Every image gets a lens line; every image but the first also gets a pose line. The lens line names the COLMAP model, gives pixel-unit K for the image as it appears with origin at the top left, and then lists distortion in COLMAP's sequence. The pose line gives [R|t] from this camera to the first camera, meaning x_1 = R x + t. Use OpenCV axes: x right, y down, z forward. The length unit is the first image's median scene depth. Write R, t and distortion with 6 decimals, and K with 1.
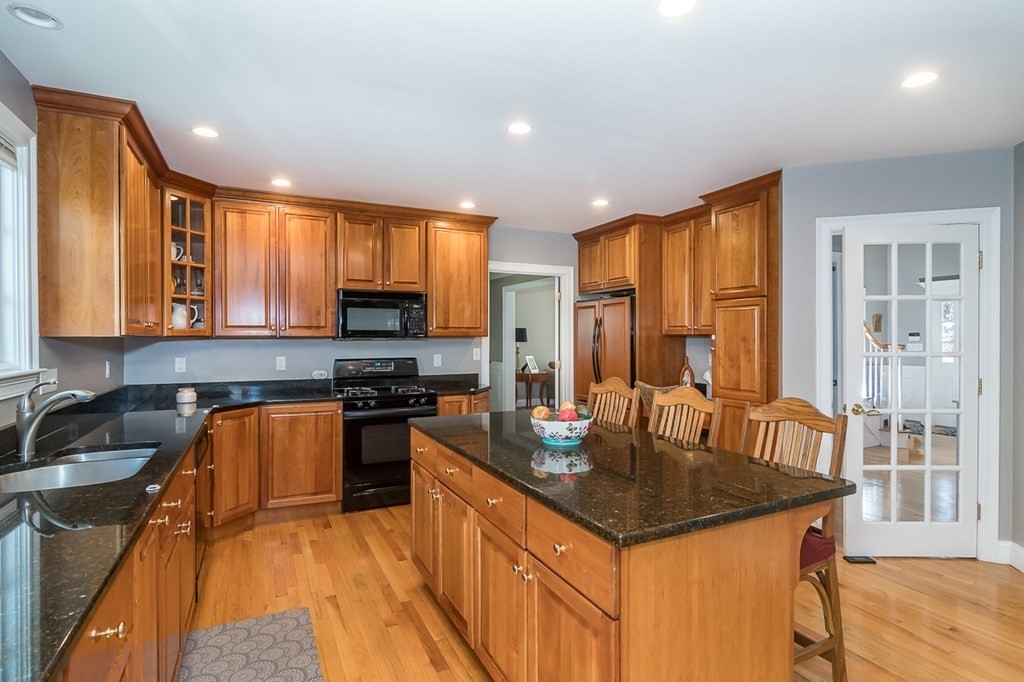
lens RADIAL K [[516.1, 0, 512.0], [0, 516.1, 341.0], [0, 0, 1]] dist [0.001744, 0.000289]
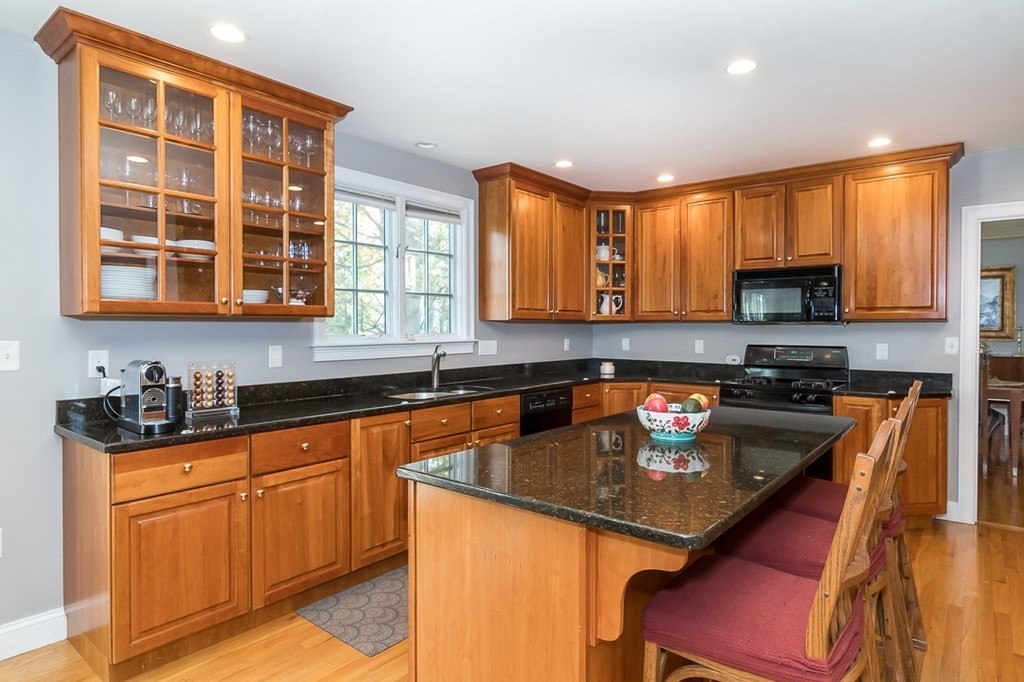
lens RADIAL K [[570.8, 0, 512.0], [0, 570.8, 341.0], [0, 0, 1]] dist [-0.002408, -0.000245]
pose [[0.410381, 0.026519, -0.911529, 0.459924], [-0.008315, 0.999644, 0.025339, 0.006064], [0.911876, -0.002819, 0.410455, 0.191238]]
